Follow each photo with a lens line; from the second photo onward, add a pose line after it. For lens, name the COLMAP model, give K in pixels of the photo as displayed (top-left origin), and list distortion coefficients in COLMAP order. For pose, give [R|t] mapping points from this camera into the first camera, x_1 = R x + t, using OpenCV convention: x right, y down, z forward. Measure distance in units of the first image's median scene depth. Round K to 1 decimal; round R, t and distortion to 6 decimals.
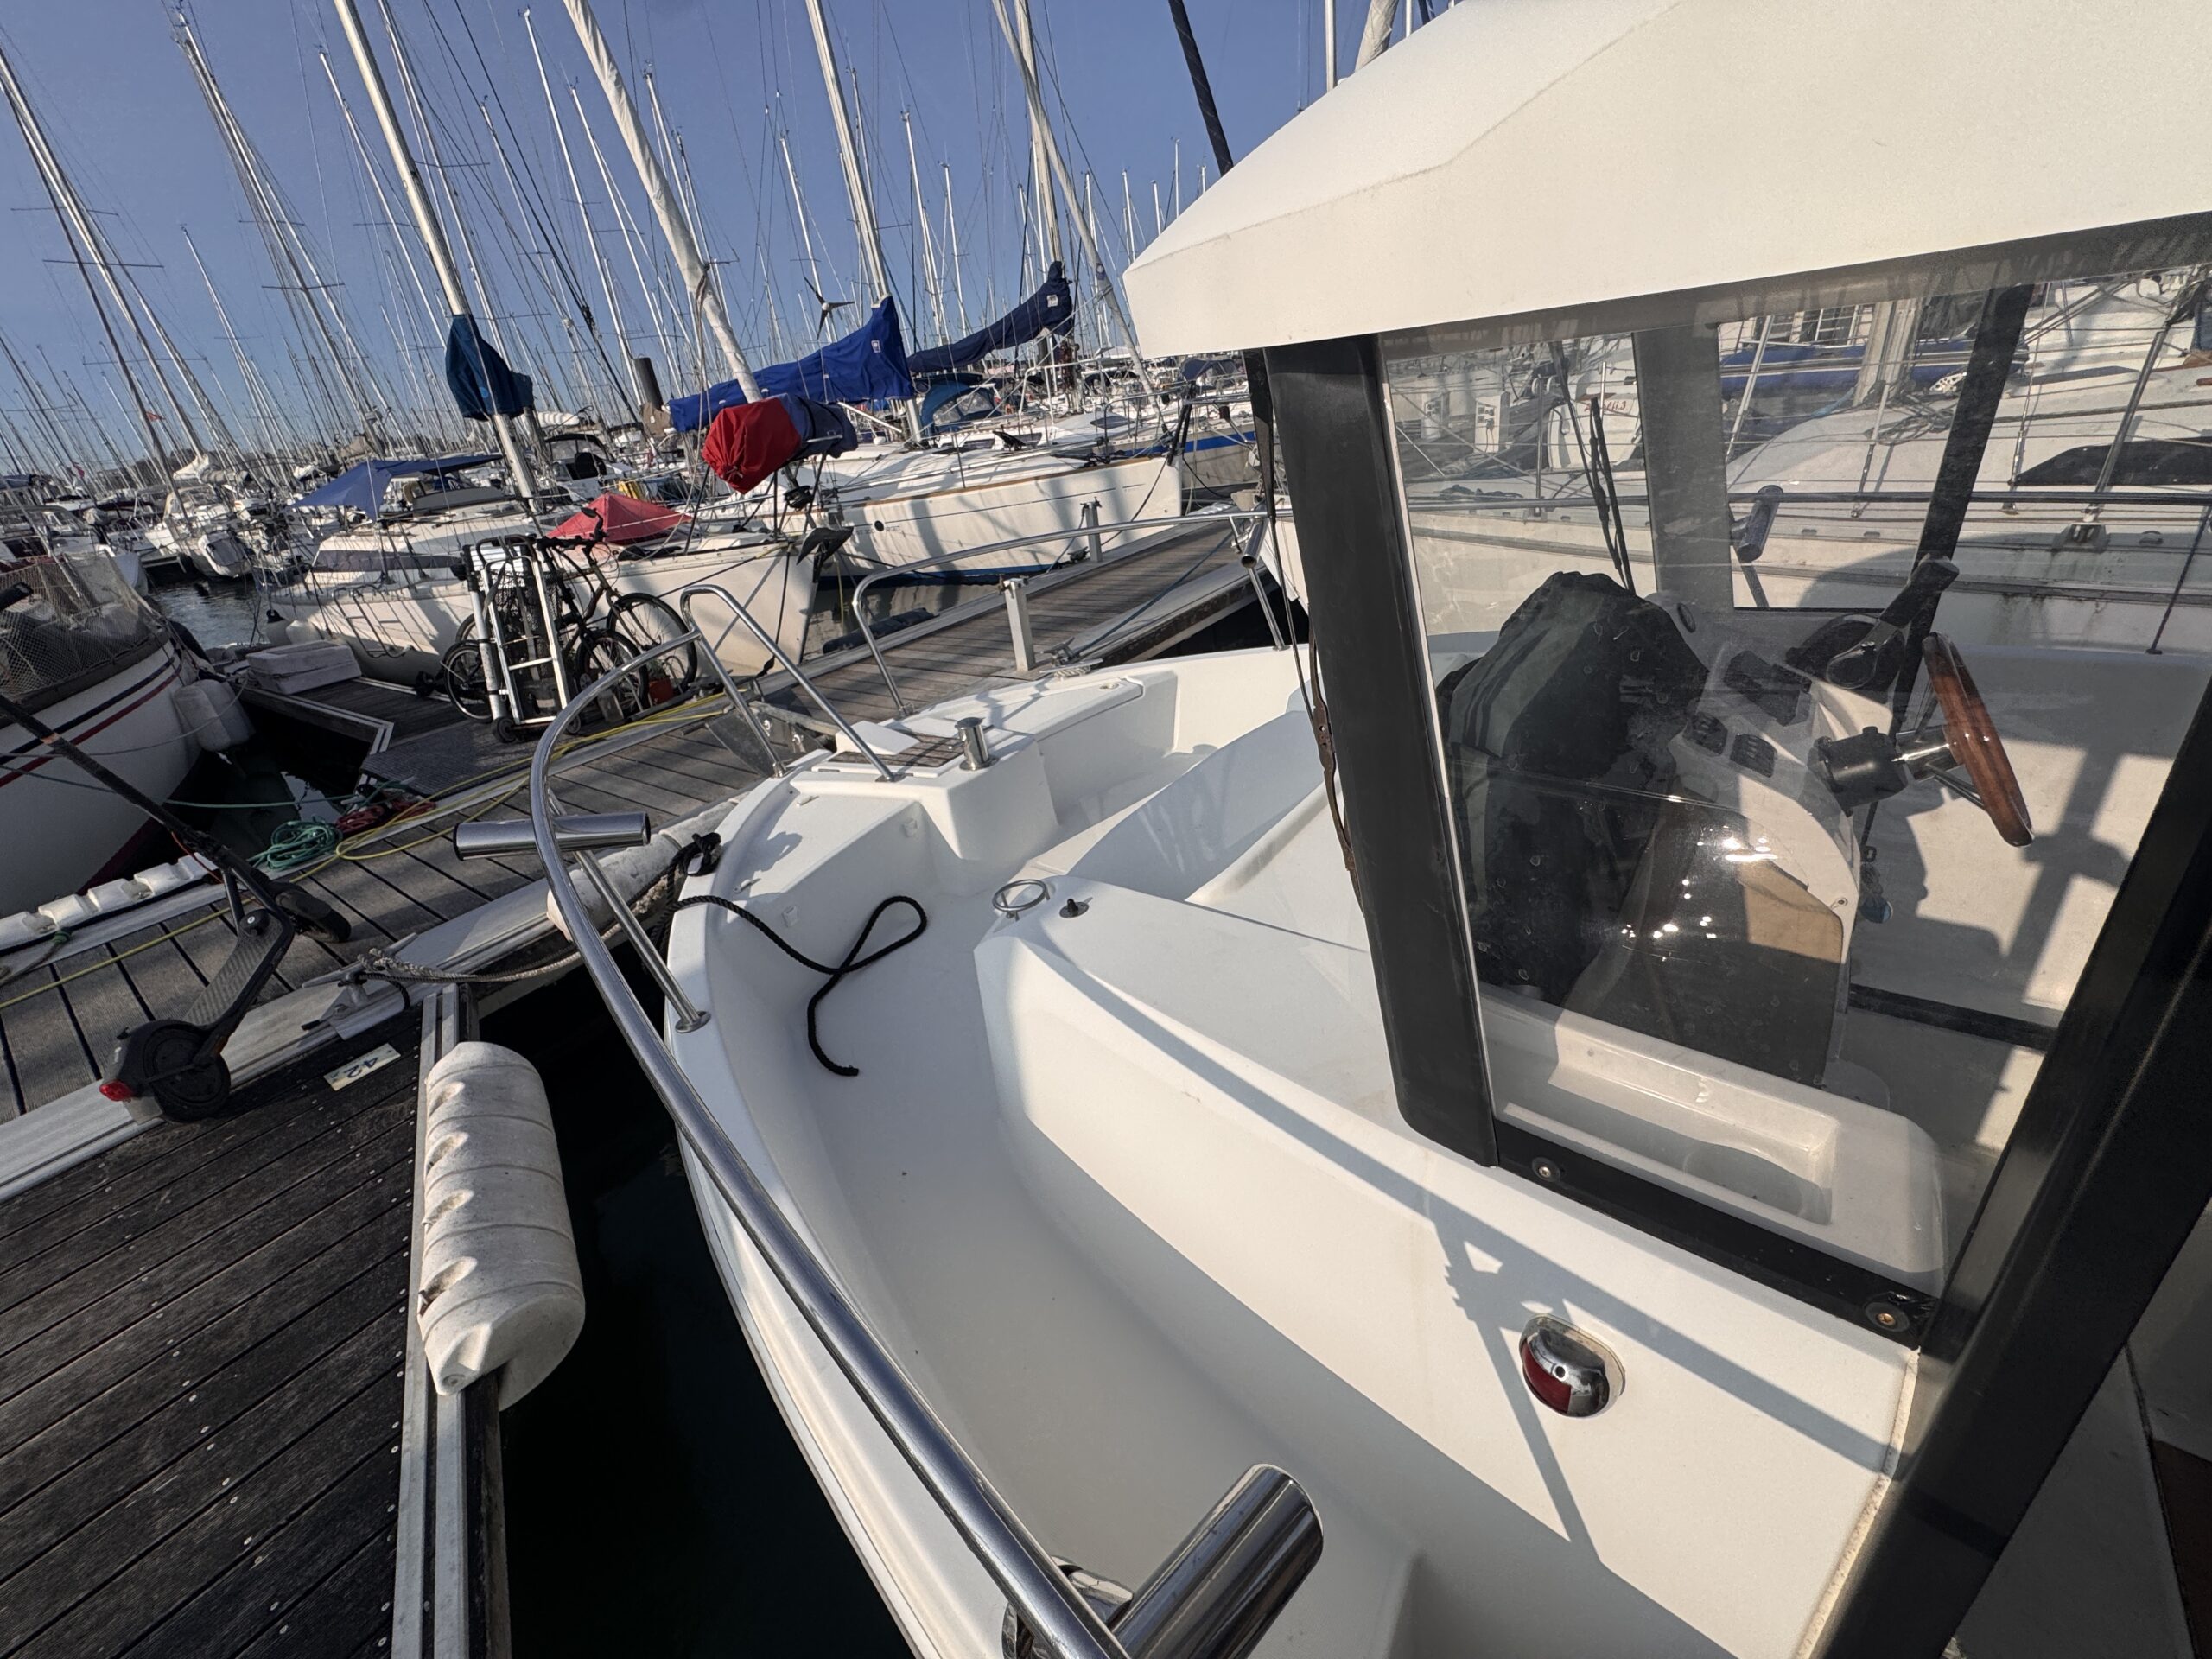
lens RADIAL K [[890.7, 0, 1104.9], [0, 890.7, 831.6], [0, 0, 1]] dist [-0.004703, 0.000217]
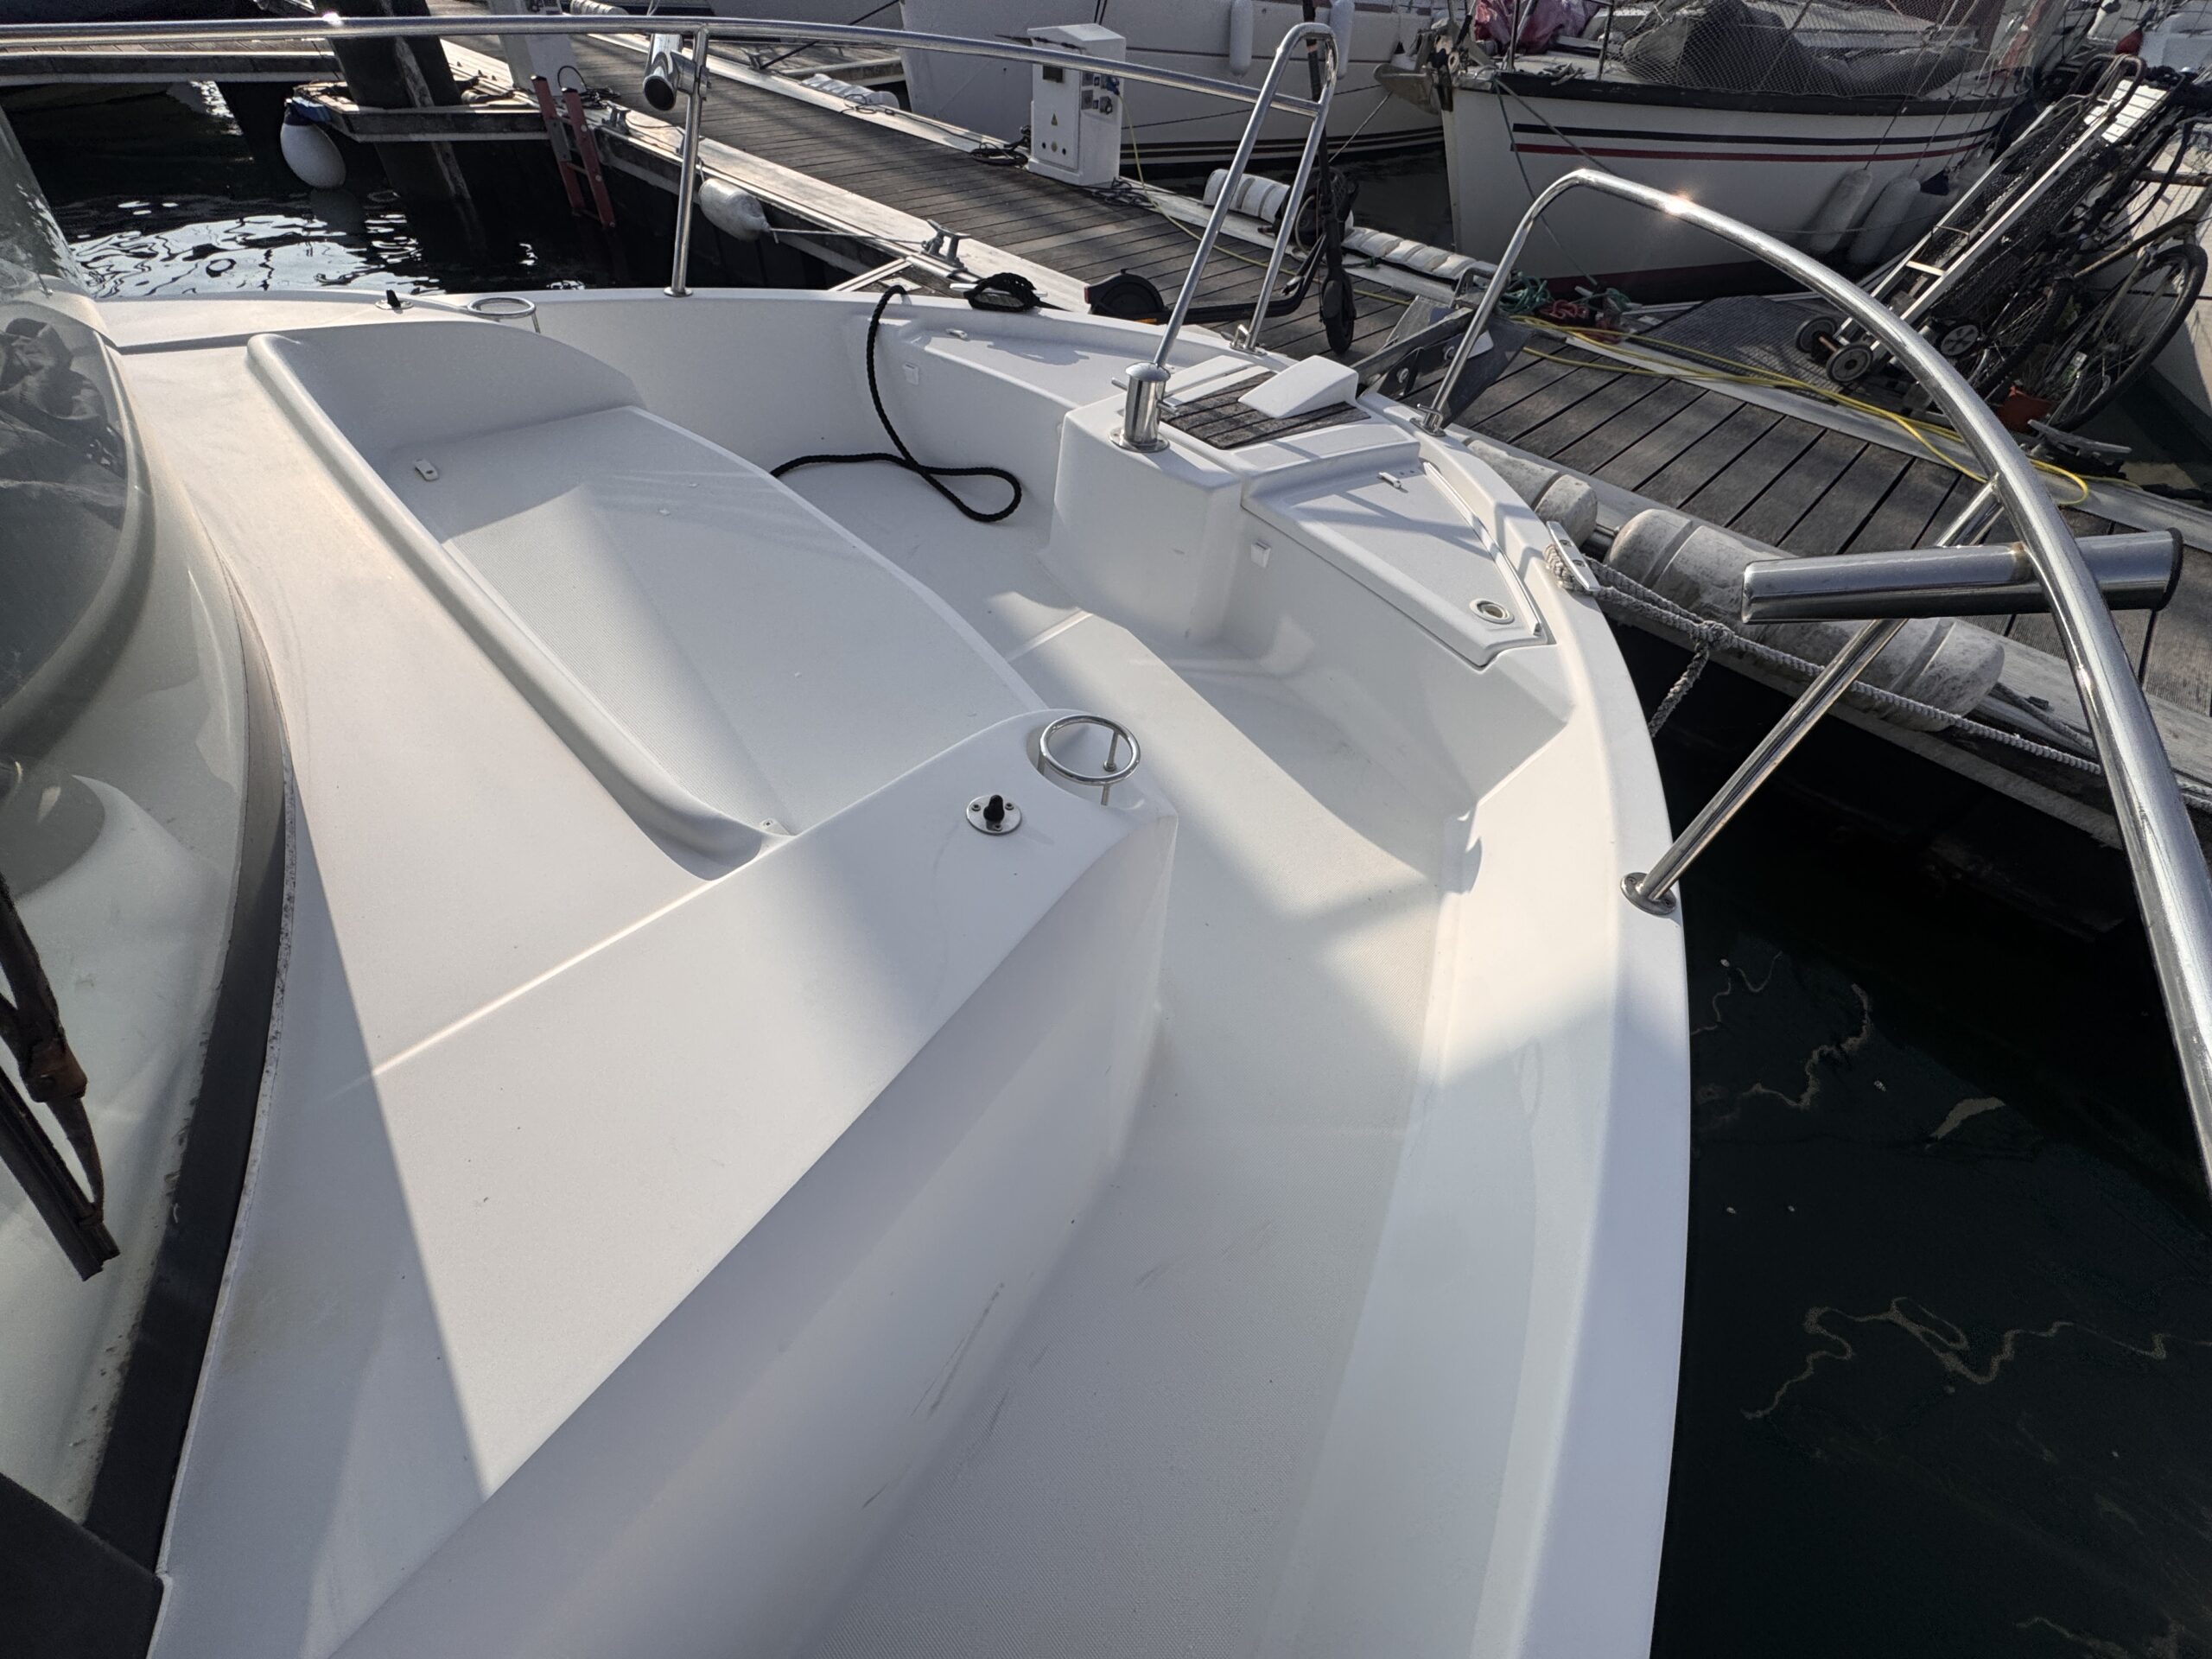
lens RADIAL K [[882.7, 0, 1102.1], [0, 882.7, 826.9], [0, 0, 1]] dist [0.002111, 0.000200]
pose [[-0.153834, 0.798150, -0.582488, 0.257968], [-0.485741, 0.452269, 0.748003, -0.225914], [0.860459, 0.398007, 0.318120, 0.446657]]
